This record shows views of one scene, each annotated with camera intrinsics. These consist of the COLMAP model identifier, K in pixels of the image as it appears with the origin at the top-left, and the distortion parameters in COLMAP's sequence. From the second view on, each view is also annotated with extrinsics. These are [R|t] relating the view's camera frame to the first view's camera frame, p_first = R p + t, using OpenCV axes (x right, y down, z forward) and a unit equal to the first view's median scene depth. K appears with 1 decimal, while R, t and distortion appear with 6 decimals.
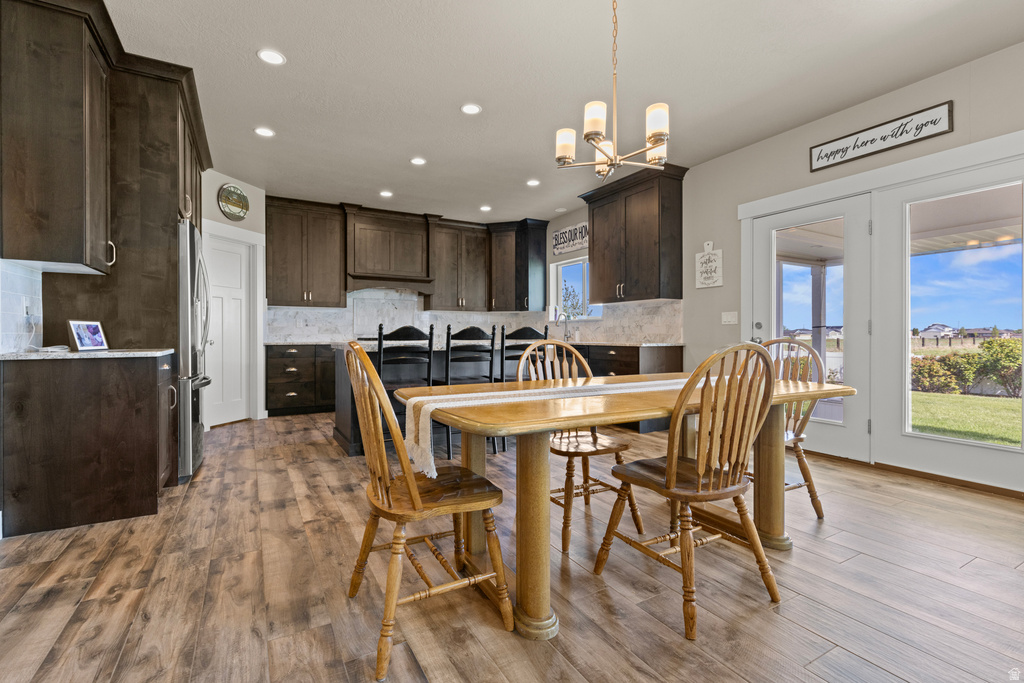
lens RADIAL K [[455.2, 0, 509.4], [0, 455.2, 336.9], [0, 0, 1]] dist [-0.000806, 0.000317]
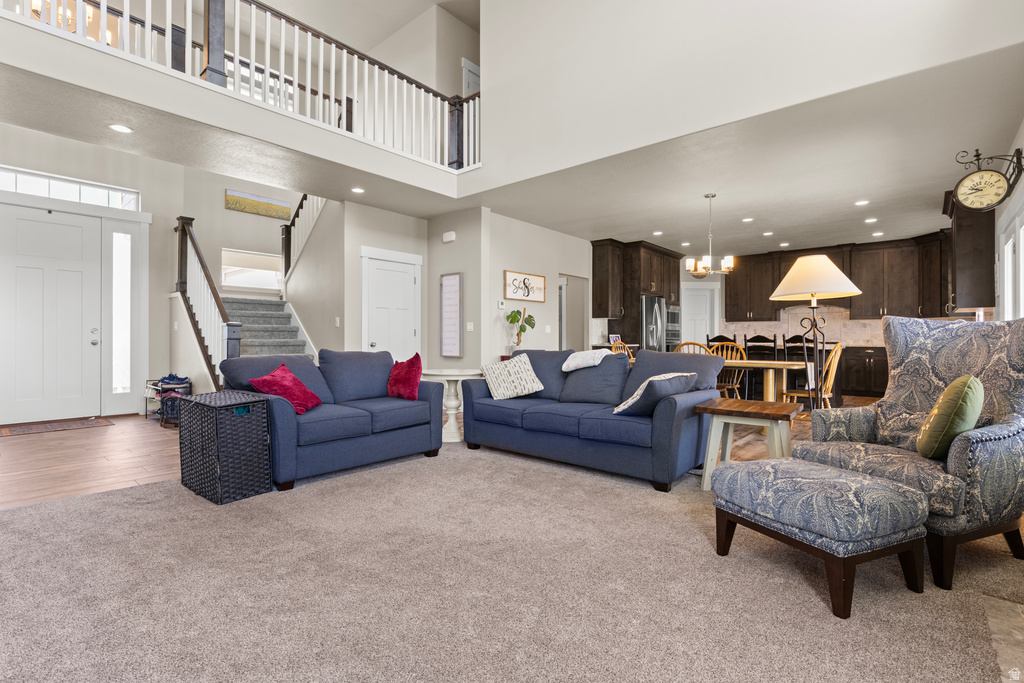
lens RADIAL K [[487.2, 0, 506.7], [0, 487.2, 335.6], [0, 0, 1]] dist [-0.001287, -0.000575]
pose [[0.329678, -0.003619, -0.944087, 0.943751], [-0.007136, 0.999955, -0.006326, -0.001471], [0.944066, 0.008823, 0.329637, -0.380737]]
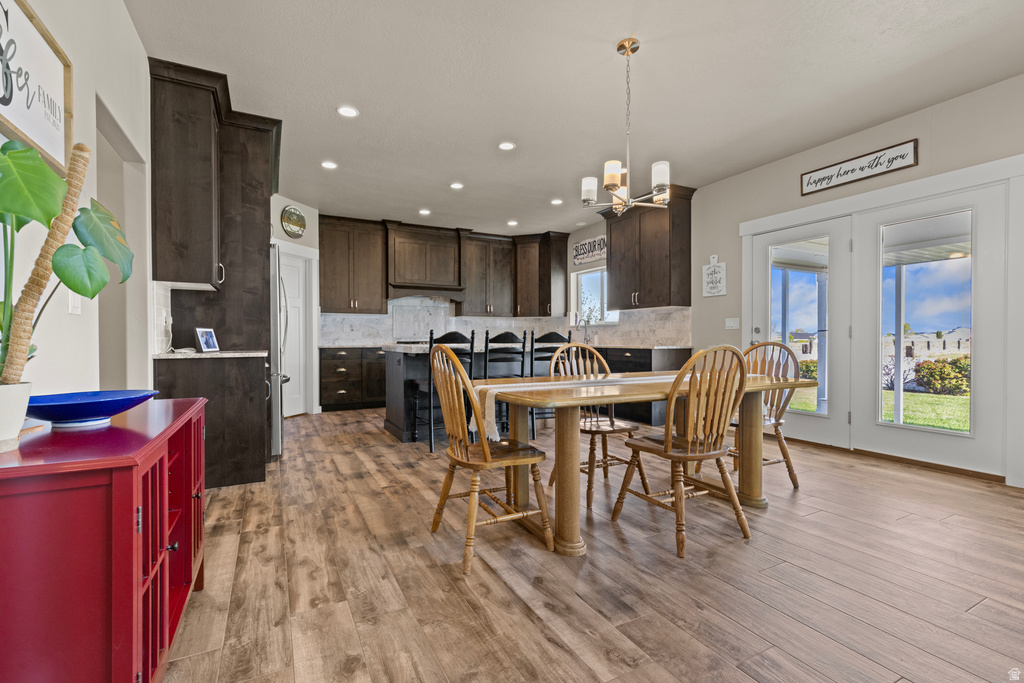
lens RADIAL K [[452.1, 0, 517.0], [0, 452.1, 343.8], [0, 0, 1]] dist [-0.014083, -0.000081]
pose [[0.999757, -0.001372, -0.022011, -0.020481], [0.001578, 0.999955, 0.009357, -0.001782], [0.021997, -0.009389, 0.999714, -0.107124]]
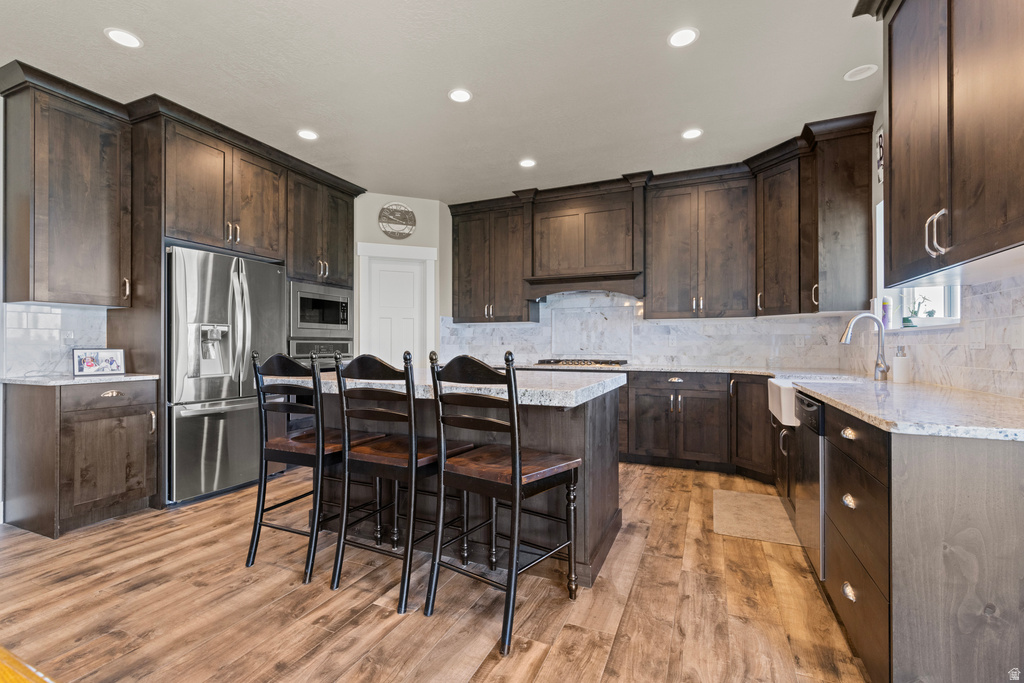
lens RADIAL K [[463.3, 0, 506.0], [0, 463.3, 343.1], [0, 0, 1]] dist [0.009744, -0.000354]
pose [[0.592957, -0.003519, -0.805226, 0.309042], [-0.005031, 0.999955, -0.008074, -0.022017], [0.805218, 0.008838, 0.592913, 0.546163]]
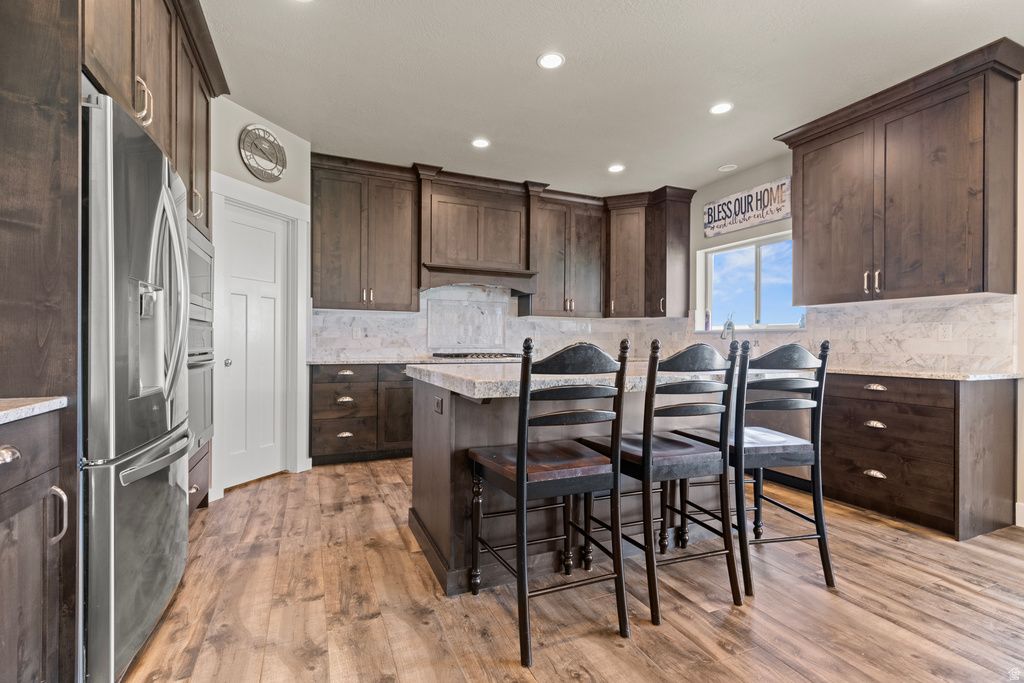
lens RADIAL K [[455.8, 0, 513.6], [0, 455.8, 343.9], [0, 0, 1]] dist [0.002631, 0.000777]
pose [[0.994810, 0.006926, -0.101515, -0.153734], [-0.007343, 0.999966, -0.003733, -0.013312], [0.101486, 0.004459, 0.994827, 0.336097]]
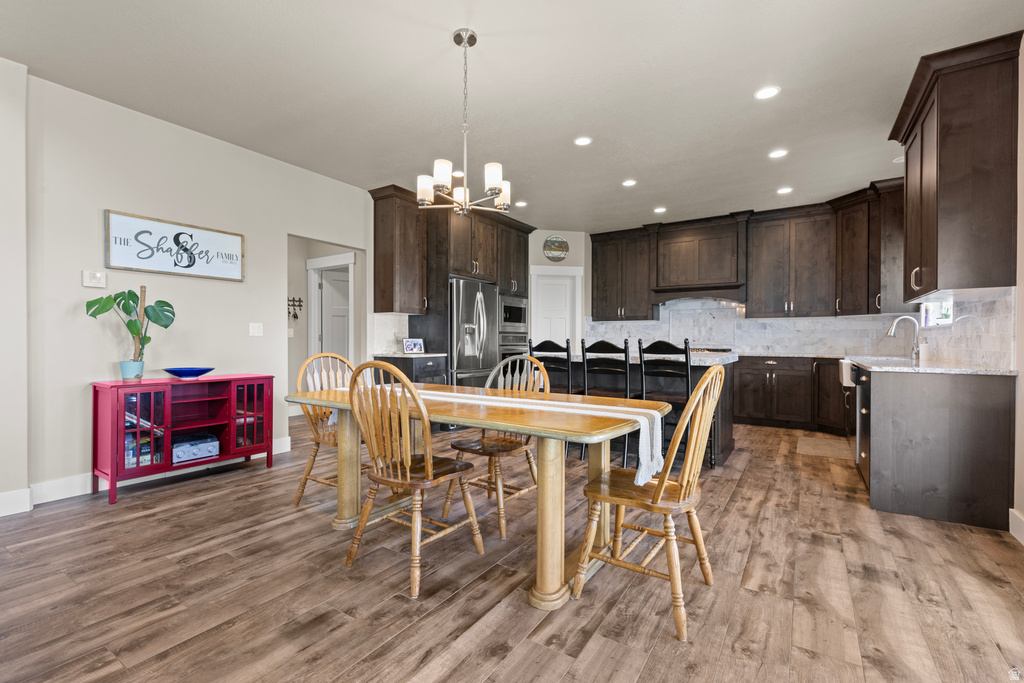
lens RADIAL K [[463.3, 0, 506.0], [0, 463.3, 343.1], [0, 0, 1]] dist [0.009744, -0.000354]
pose [[0.454160, 0.007647, -0.890887, 0.525198], [-0.007234, 0.999962, 0.004896, -0.013844], [0.890891, 0.004221, 0.454198, 0.210850]]
